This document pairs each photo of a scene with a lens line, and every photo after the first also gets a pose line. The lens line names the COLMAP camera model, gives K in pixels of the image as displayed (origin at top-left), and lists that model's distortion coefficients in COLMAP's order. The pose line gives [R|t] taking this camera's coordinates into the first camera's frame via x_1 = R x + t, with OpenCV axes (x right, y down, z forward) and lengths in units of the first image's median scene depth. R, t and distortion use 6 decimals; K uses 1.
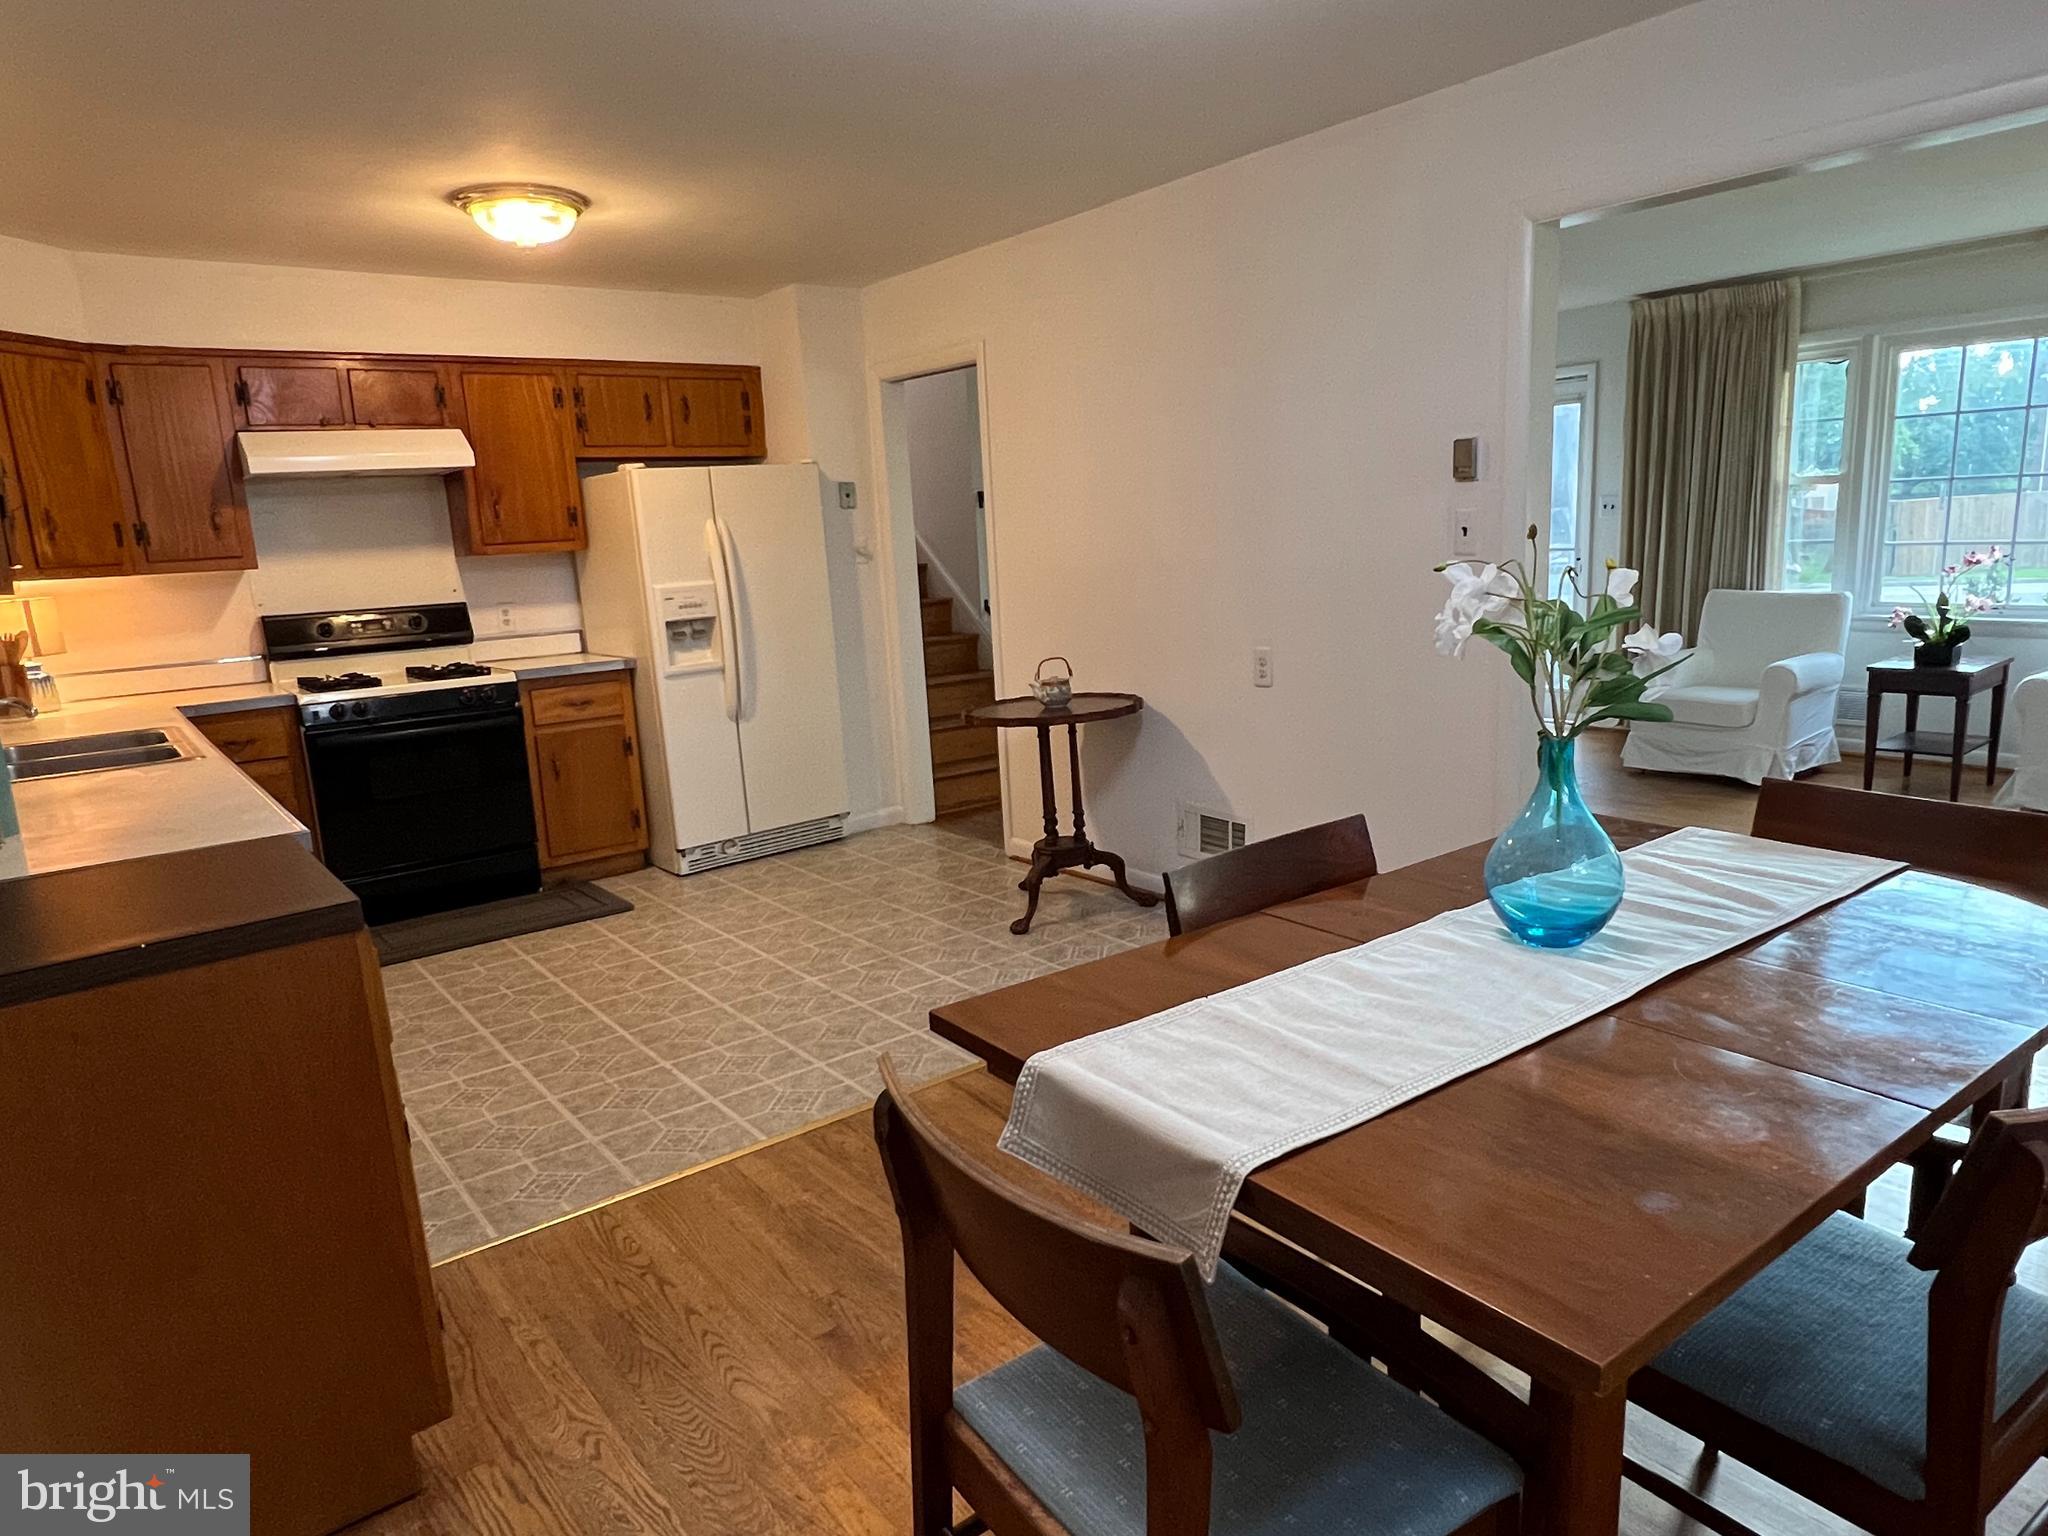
lens RADIAL K [[1269.7, 0, 1025.2], [0, 1269.7, 770.1], [0, 0, 1]] dist [-0.002264, -0.003239]
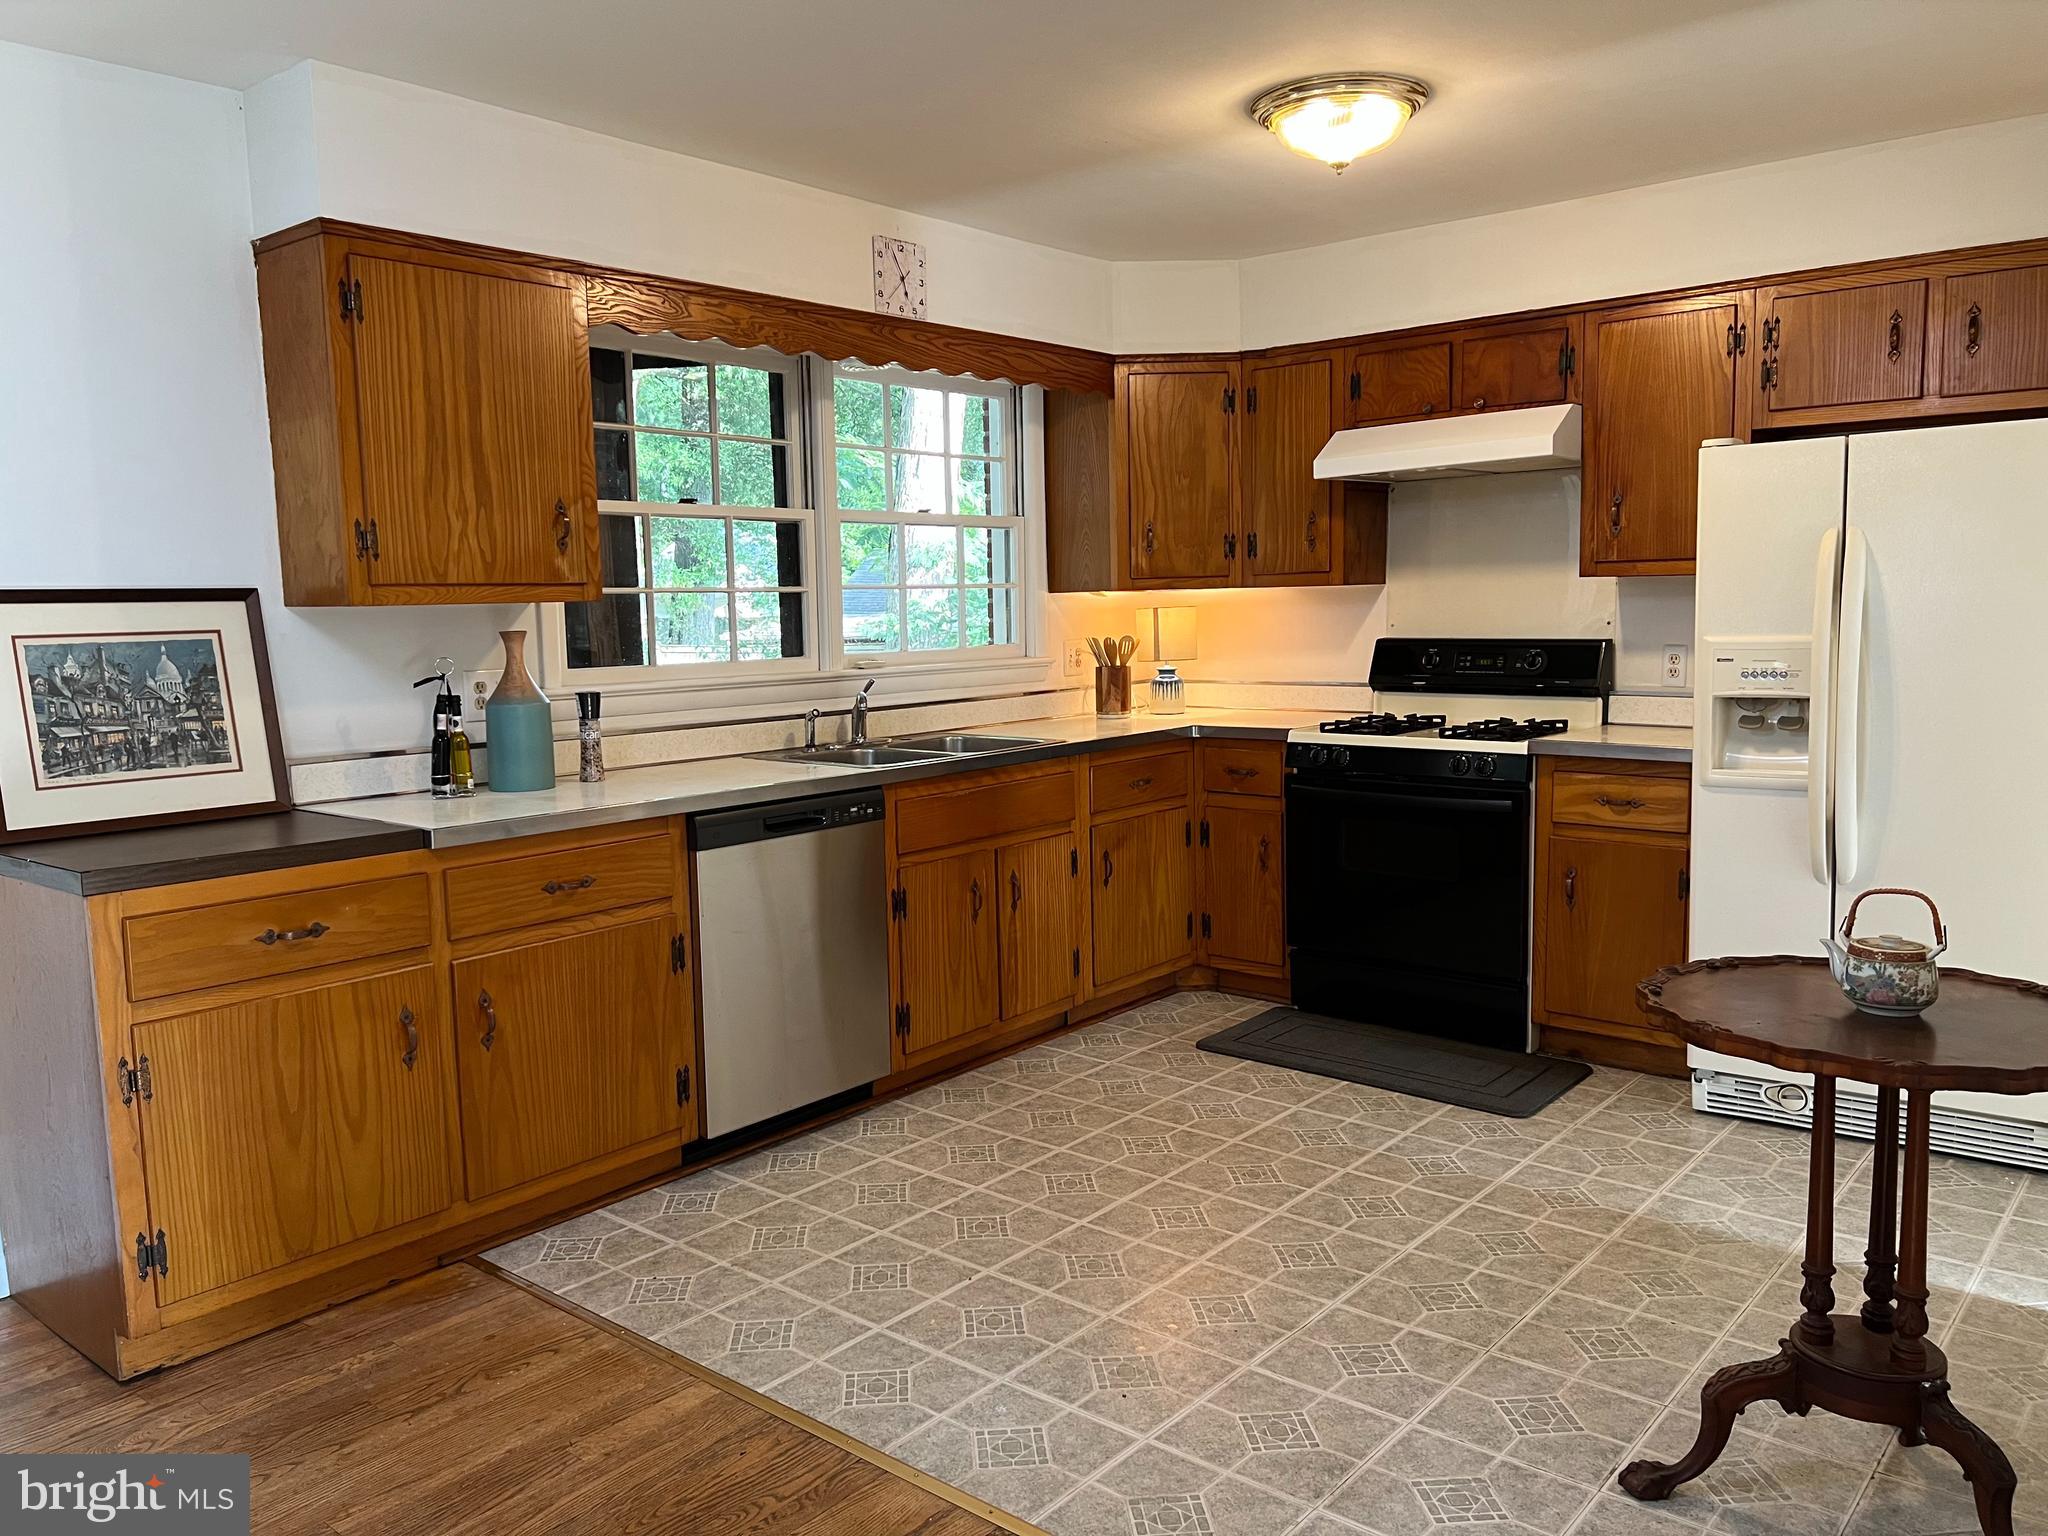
lens RADIAL K [[1531.2, 0, 1024.1], [0, 1531.2, 774.1], [0, 0, 1]] dist [0.045488, -0.043054]
pose [[0.203120, 0.160402, -0.965926, 0.389790], [-0.173796, 0.976733, 0.125650, -0.122362], [0.963606, 0.142352, 0.226271, 0.547230]]
